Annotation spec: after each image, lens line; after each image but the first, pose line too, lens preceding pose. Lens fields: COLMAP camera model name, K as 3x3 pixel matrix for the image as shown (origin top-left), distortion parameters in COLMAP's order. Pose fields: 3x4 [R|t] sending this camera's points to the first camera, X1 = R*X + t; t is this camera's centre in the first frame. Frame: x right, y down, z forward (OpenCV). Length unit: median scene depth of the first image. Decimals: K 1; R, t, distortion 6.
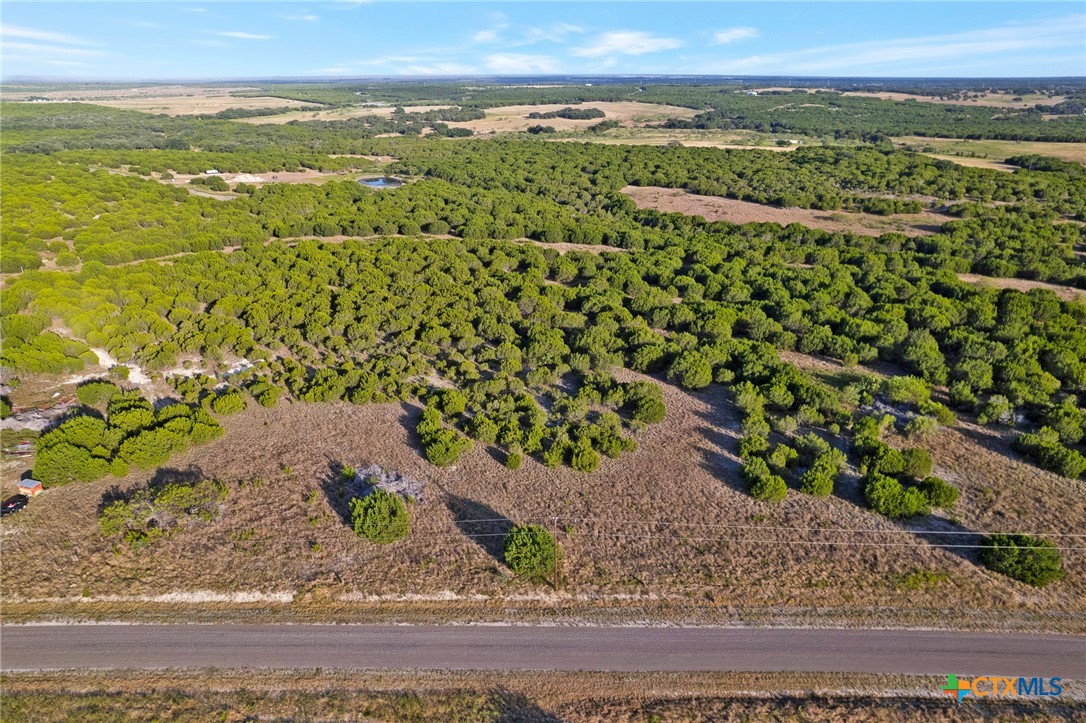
lens RADIAL K [[693.2, 0, 543.0], [0, 693.2, 361.5], [0, 0, 1]] dist [-0.081063, 0.065495]
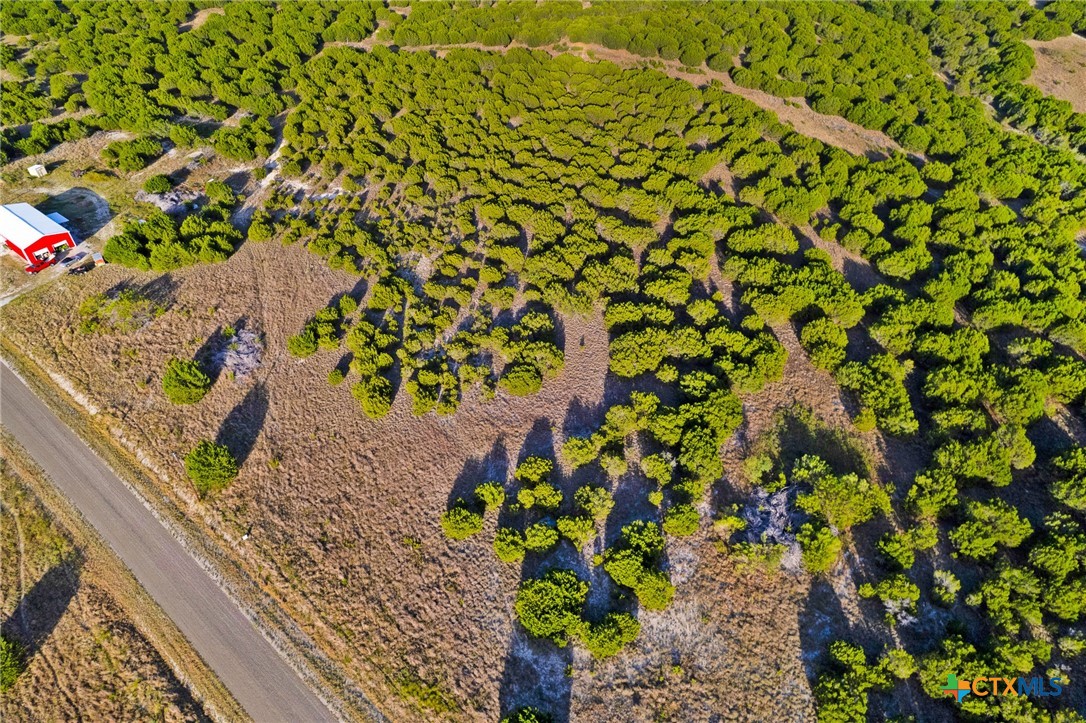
lens RADIAL K [[684.0, 0, 543.0], [0, 684.0, 361.5], [0, 0, 1]] dist [-0.083319, 0.070326]
pose [[0.783680, 0.402797, -0.472863, 0.498309], [-0.237356, 0.897669, 0.371285, -0.247422], [0.574027, -0.178732, 0.799092, 0.236786]]
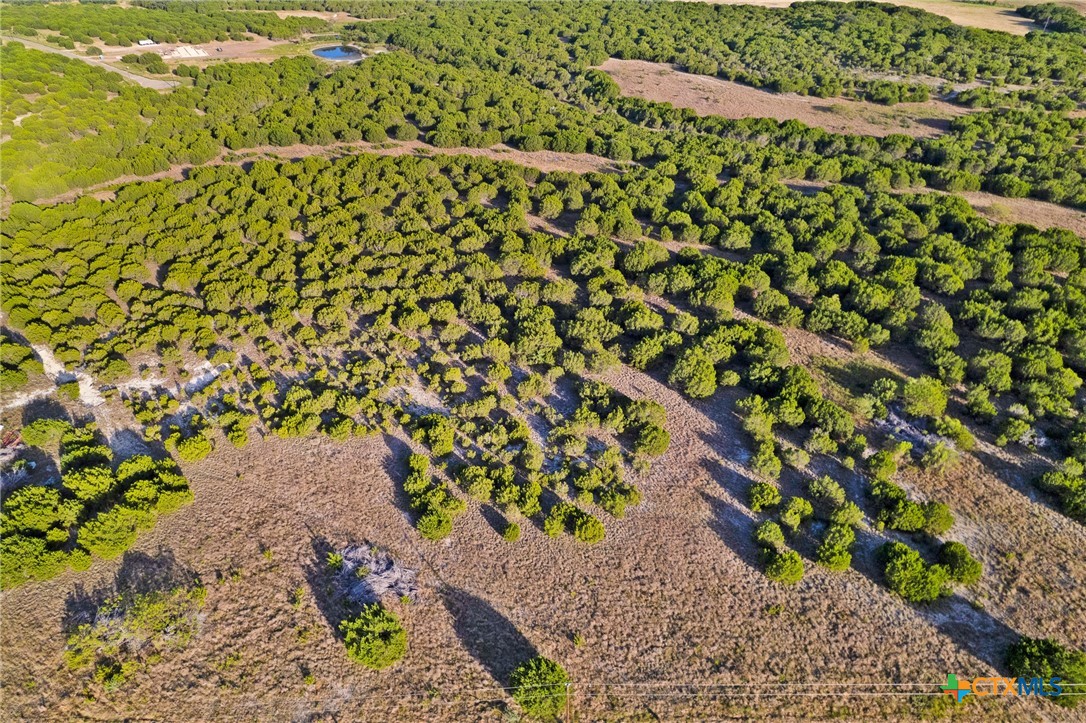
lens RADIAL K [[684.0, 0, 543.0], [0, 684.0, 361.5], [0, 0, 1]] dist [-0.083319, 0.070326]
pose [[0.999070, -0.031026, 0.029931, -0.014670], [0.023497, 0.973999, 0.225332, -0.200571], [-0.036144, -0.224419, 0.973822, 0.110760]]
